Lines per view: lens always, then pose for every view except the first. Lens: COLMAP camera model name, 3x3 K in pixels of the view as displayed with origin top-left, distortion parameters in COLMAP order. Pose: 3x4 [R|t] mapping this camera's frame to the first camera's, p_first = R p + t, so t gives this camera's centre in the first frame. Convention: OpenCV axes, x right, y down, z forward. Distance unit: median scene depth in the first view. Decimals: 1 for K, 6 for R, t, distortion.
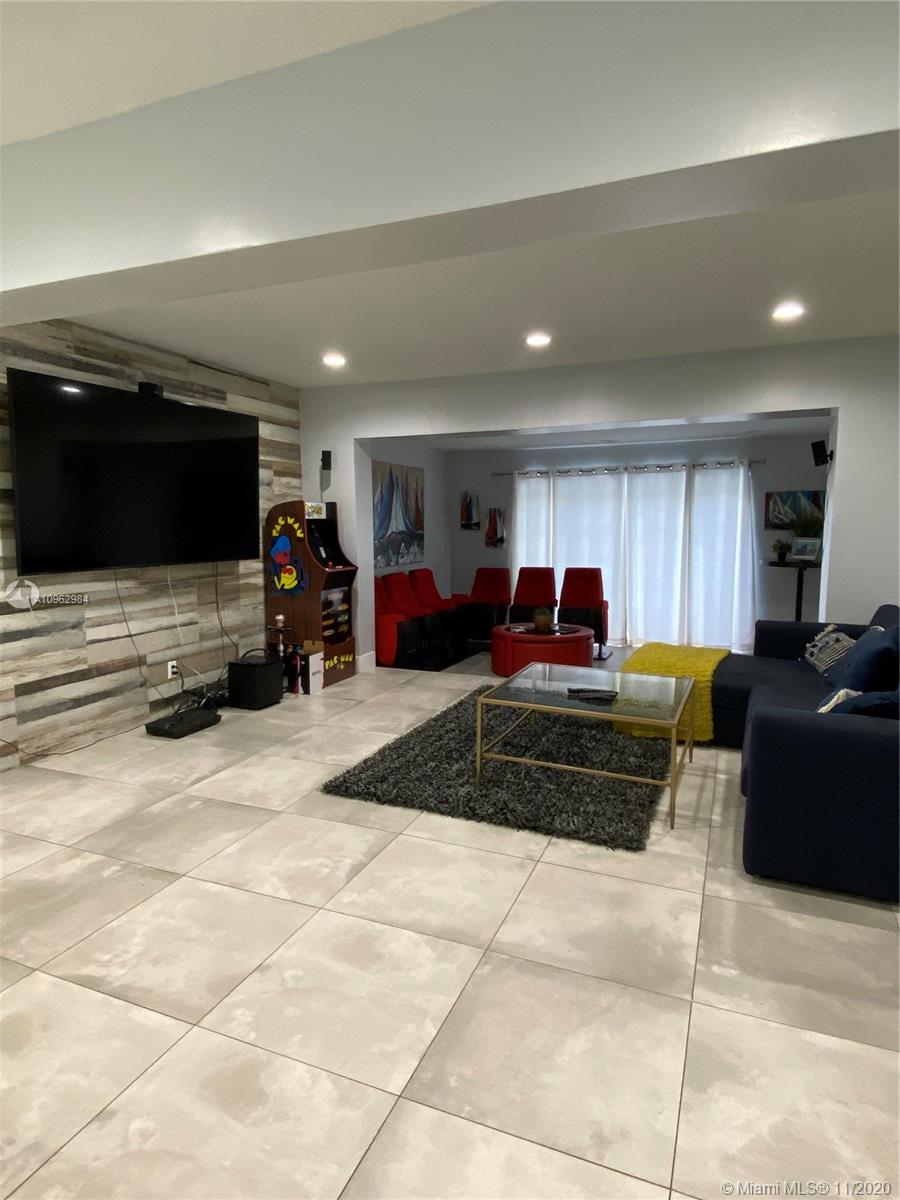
lens RADIAL K [[684.0, 0, 454.3], [0, 684.0, 599.1], [0, 0, 1]] dist [0.008590, -0.000390]
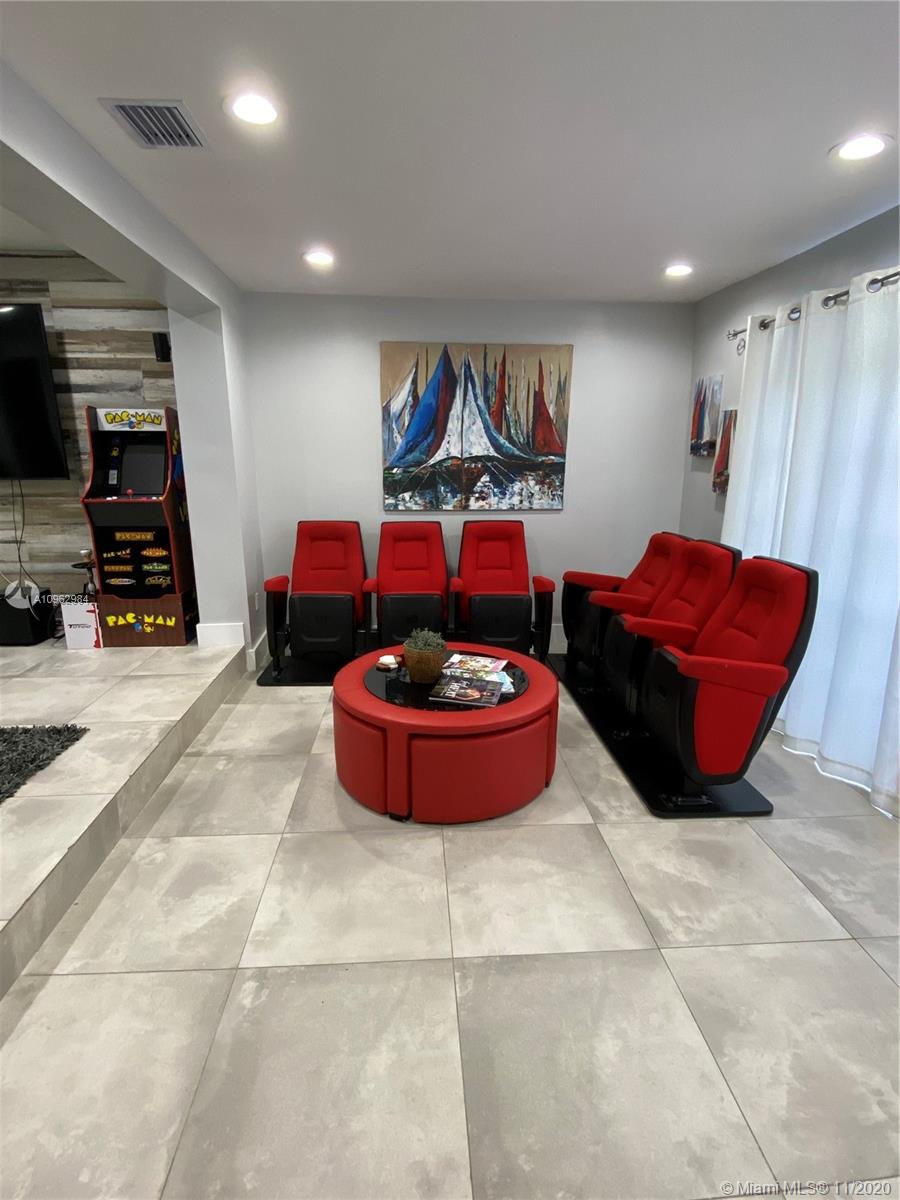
lens RADIAL K [[582.9, 0, 453.5], [0, 582.9, 598.0], [0, 0, 1]] dist [0.005238, -0.007019]
pose [[0.427058, 0.215869, -0.878078, 0.550208], [-0.109382, 0.976287, 0.186815, -0.095317], [0.897584, 0.016265, 0.440543, 1.025569]]
